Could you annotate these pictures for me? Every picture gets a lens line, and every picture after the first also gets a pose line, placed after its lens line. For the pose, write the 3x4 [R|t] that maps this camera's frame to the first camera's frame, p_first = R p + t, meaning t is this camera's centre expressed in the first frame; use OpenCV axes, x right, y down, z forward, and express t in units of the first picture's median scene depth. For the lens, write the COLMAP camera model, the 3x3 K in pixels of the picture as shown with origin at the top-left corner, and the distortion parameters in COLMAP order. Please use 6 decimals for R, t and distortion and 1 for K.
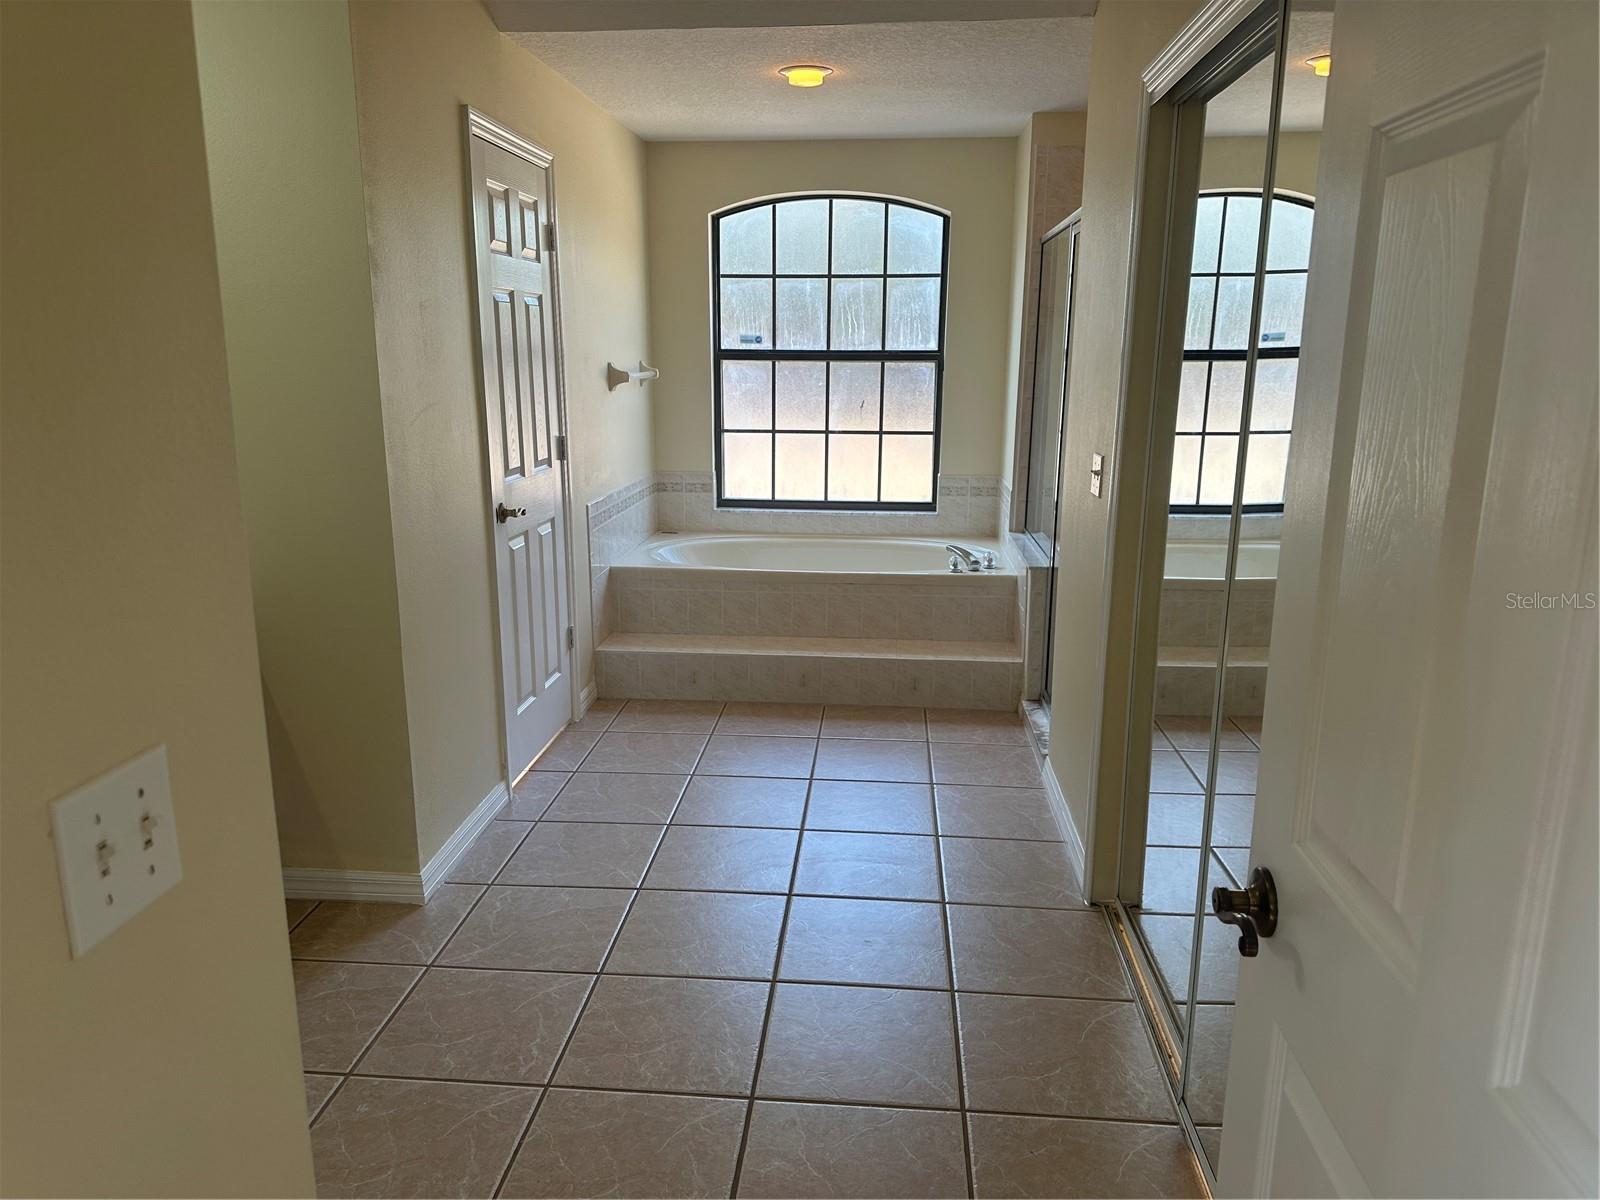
lens RADIAL K [[1121.4, 0, 800.0], [0, 1121.4, 600.0], [0, 0, 1]] dist [0.182586, -0.295830]
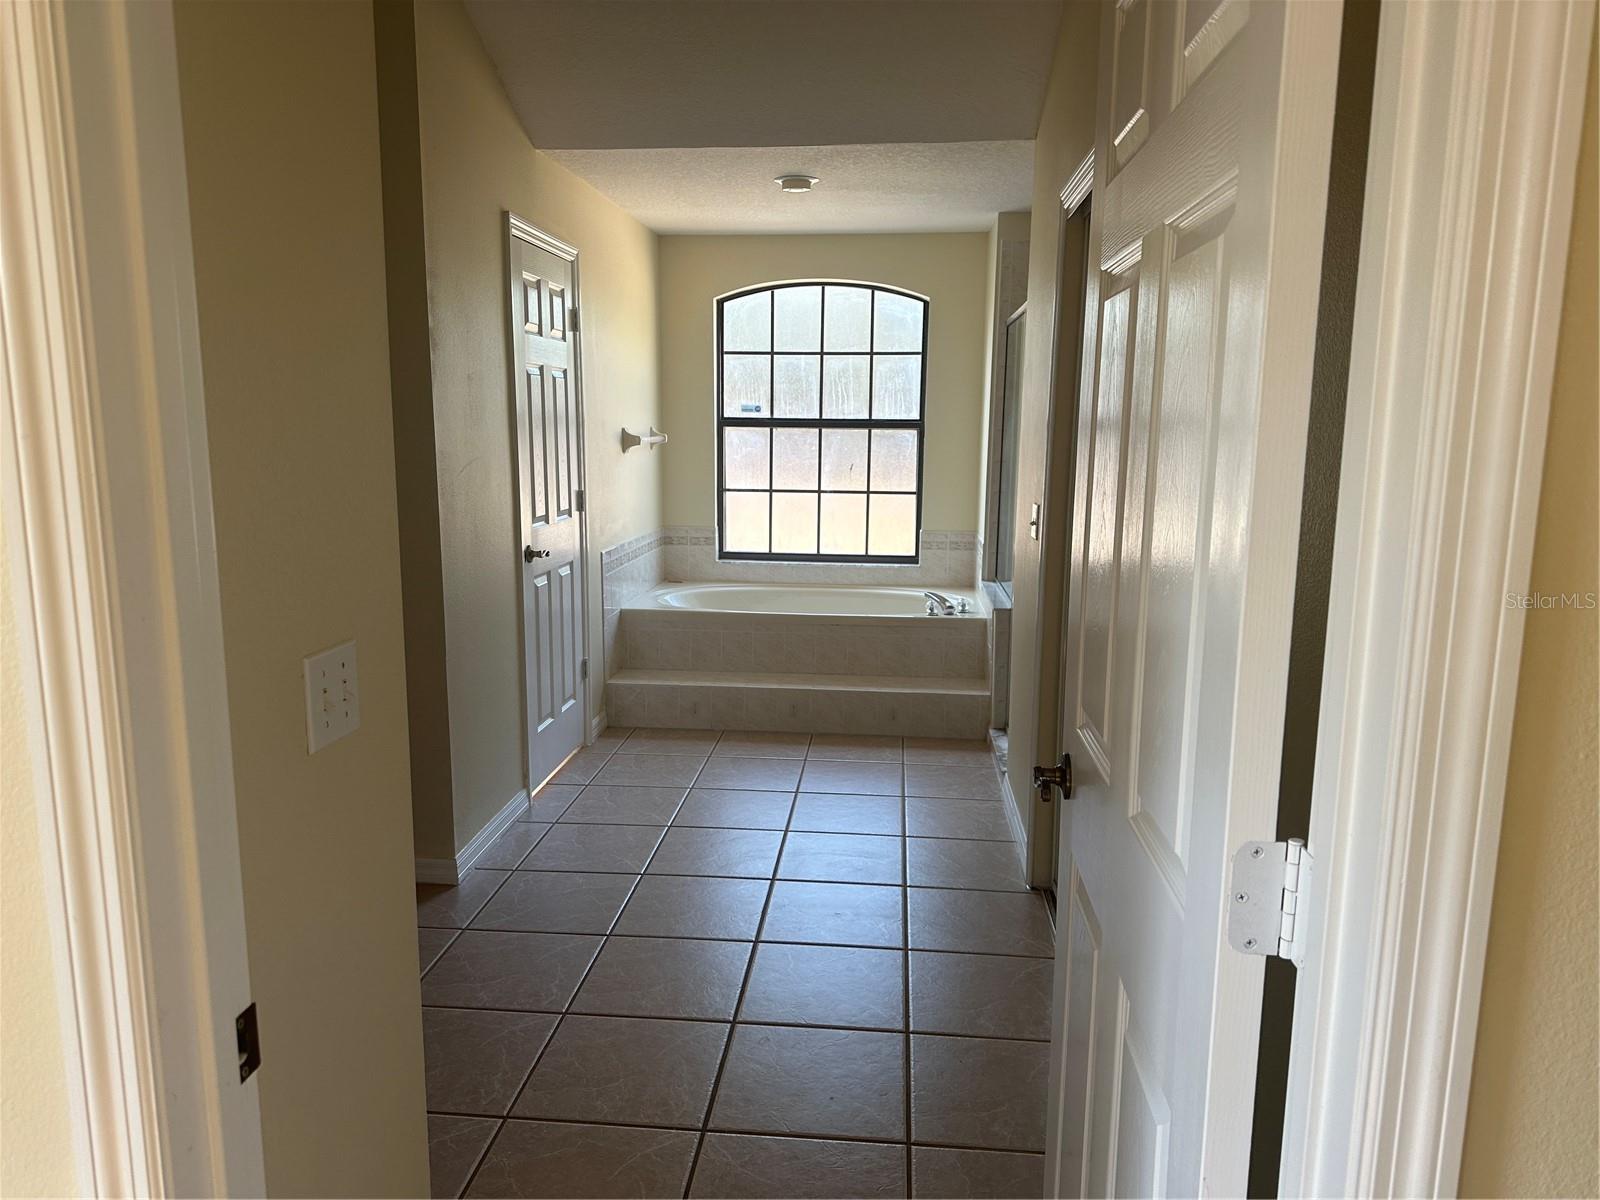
lens RADIAL K [[1121.4, 0, 800.0], [0, 1121.4, 600.0], [0, 0, 1]] dist [0.182586, -0.295830]
pose [[0.999961, 0.005794, -0.006680, 0.017259], [-0.006194, 0.998088, -0.061499, 0.032312], [0.006311, 0.061538, 0.998085, -0.119856]]
